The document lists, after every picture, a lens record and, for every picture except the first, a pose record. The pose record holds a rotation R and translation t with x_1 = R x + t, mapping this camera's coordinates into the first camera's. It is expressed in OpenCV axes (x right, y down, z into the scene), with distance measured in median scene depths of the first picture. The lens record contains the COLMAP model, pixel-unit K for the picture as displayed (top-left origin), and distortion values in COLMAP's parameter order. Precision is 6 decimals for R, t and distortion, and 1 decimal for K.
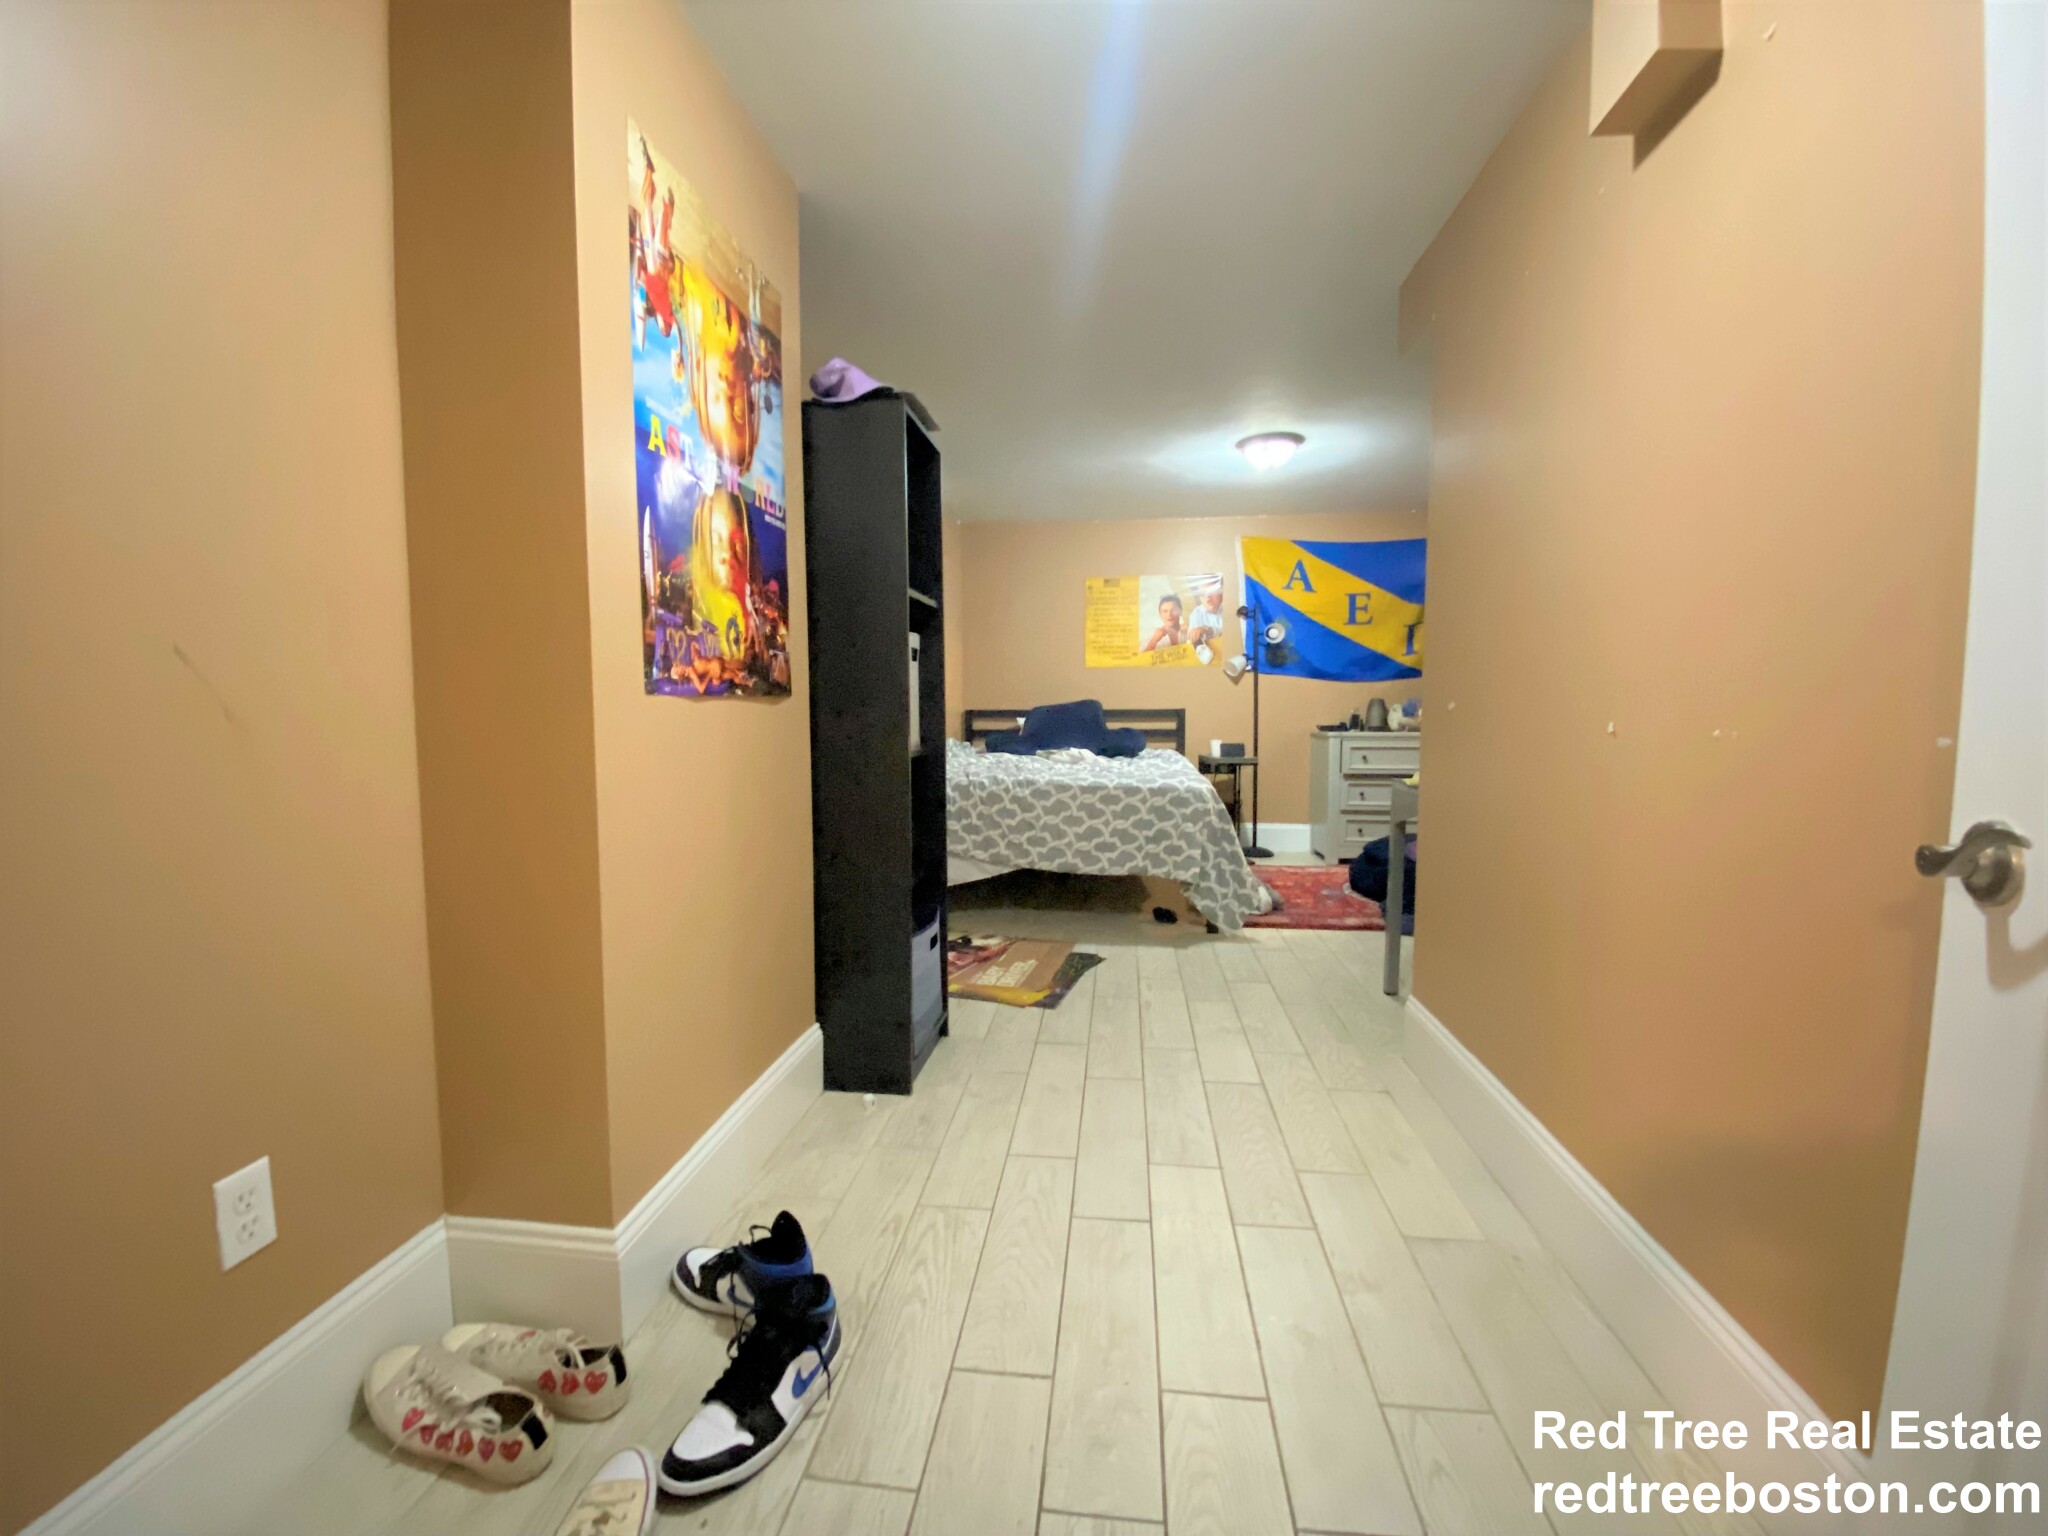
lens RADIAL K [[823.8, 0, 1024.0], [0, 823.8, 768.0], [0, 0, 1]] dist [0.000364, 0.000005]
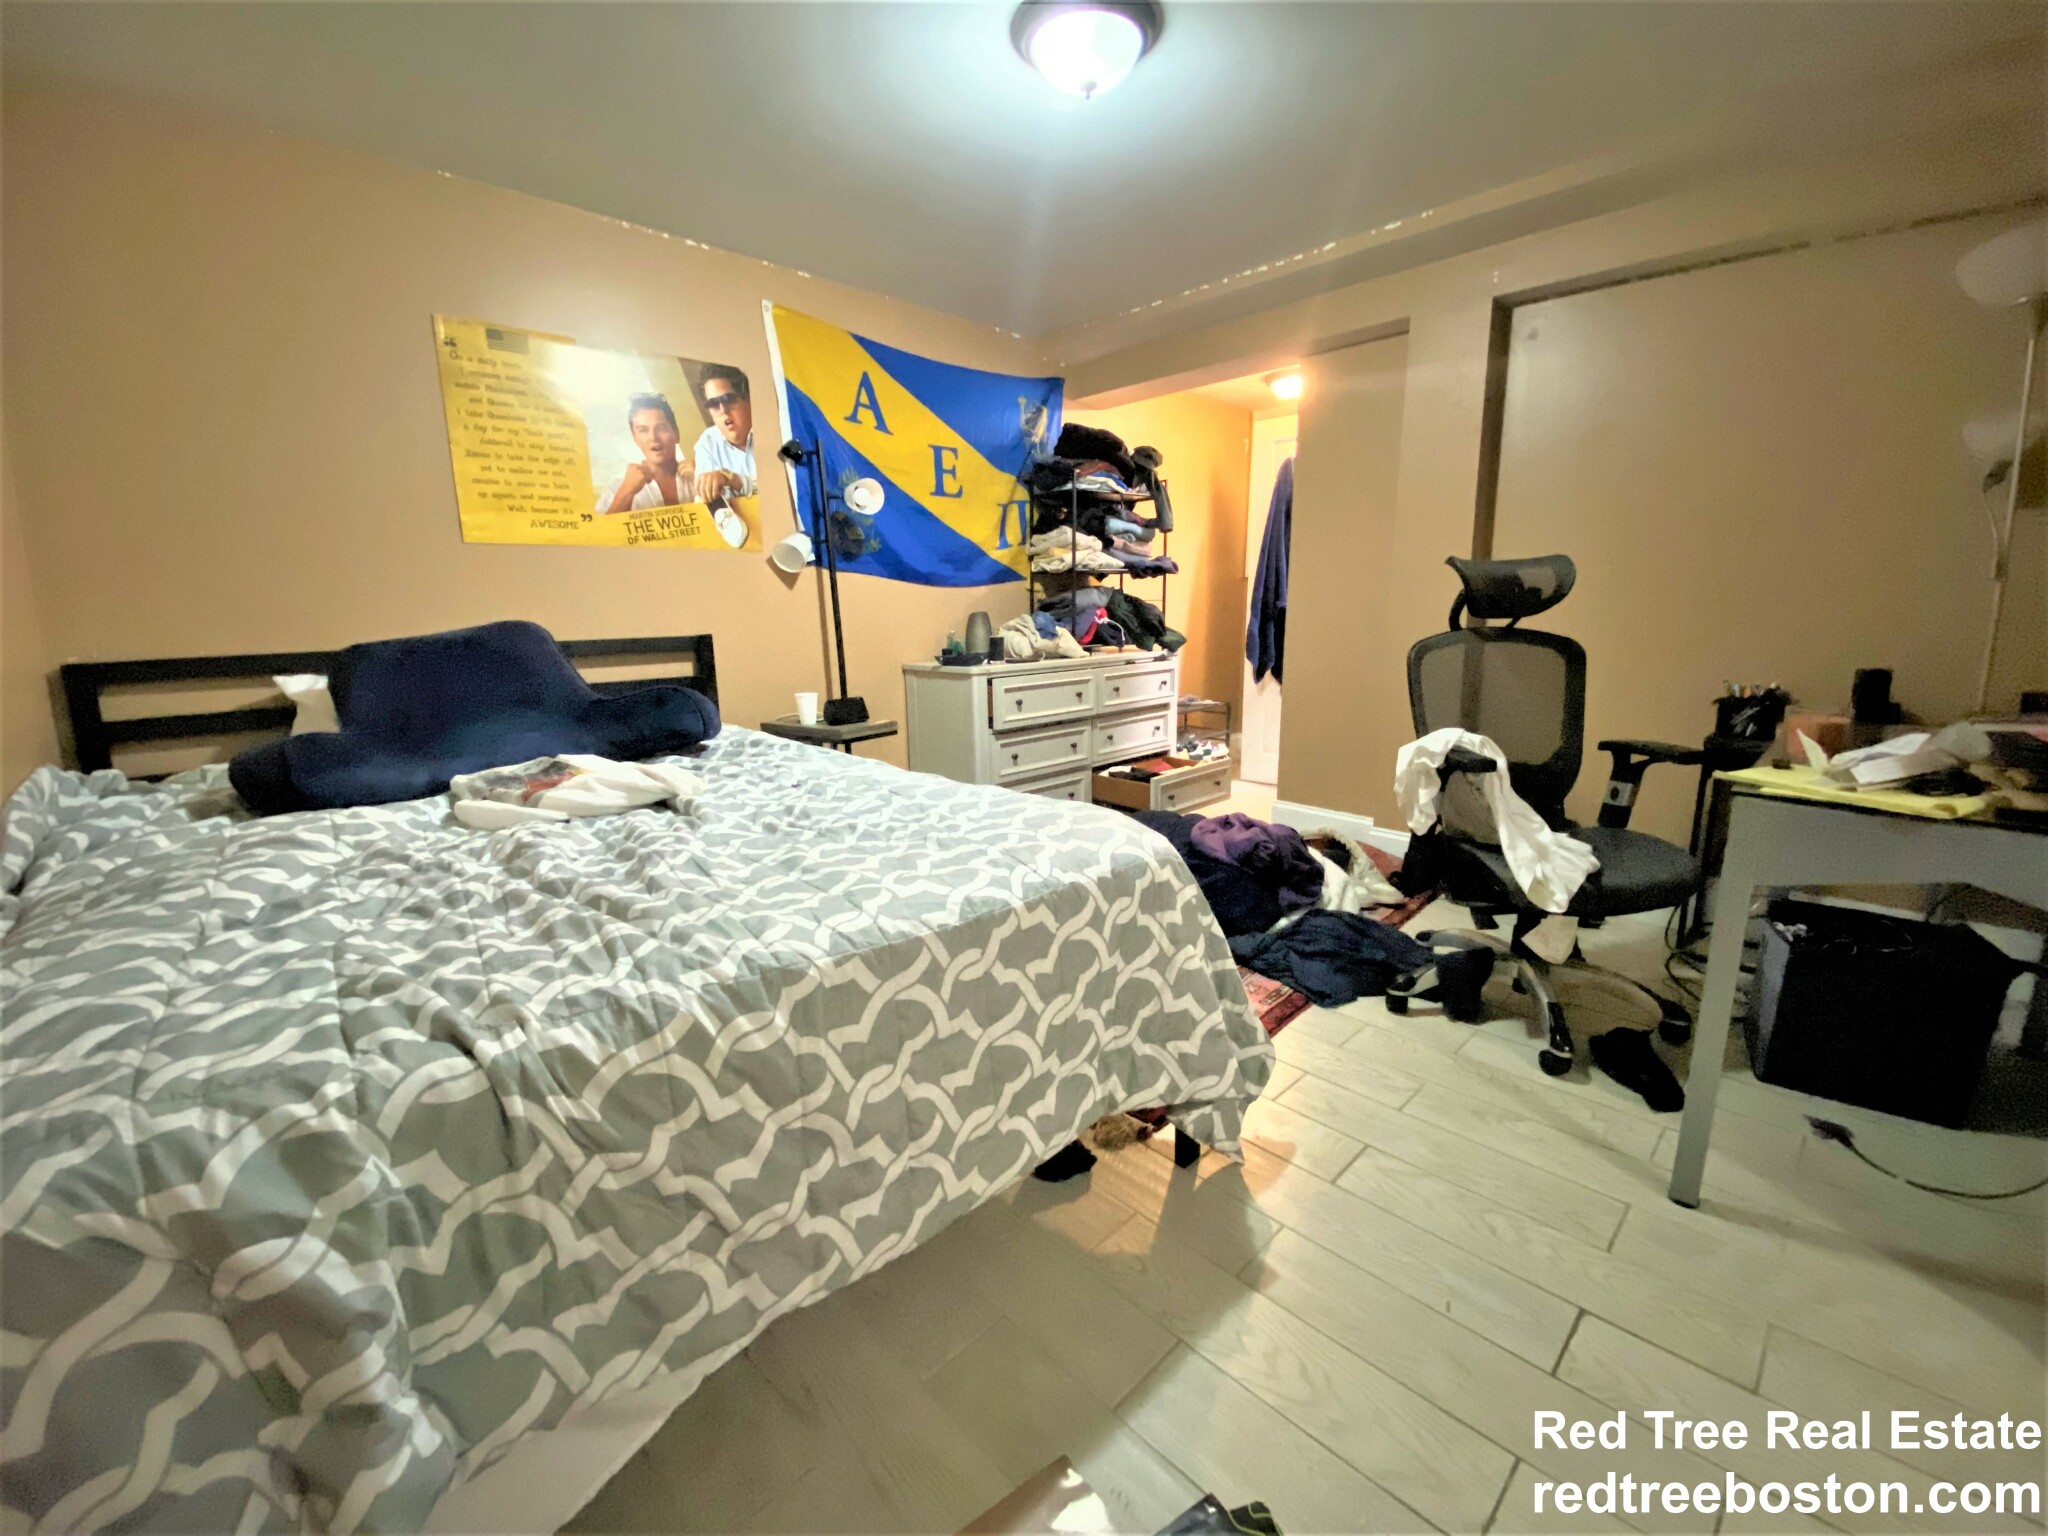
lens RADIAL K [[814.1, 0, 1024.0], [0, 814.1, 768.0], [0, 0, 1]] dist [0.000574, -0.027459]
pose [[0.621284, -0.156362, 0.767826, -0.088626], [0.071185, 0.987099, 0.143416, -0.052361], [-0.780345, -0.034444, 0.624400, 0.568759]]
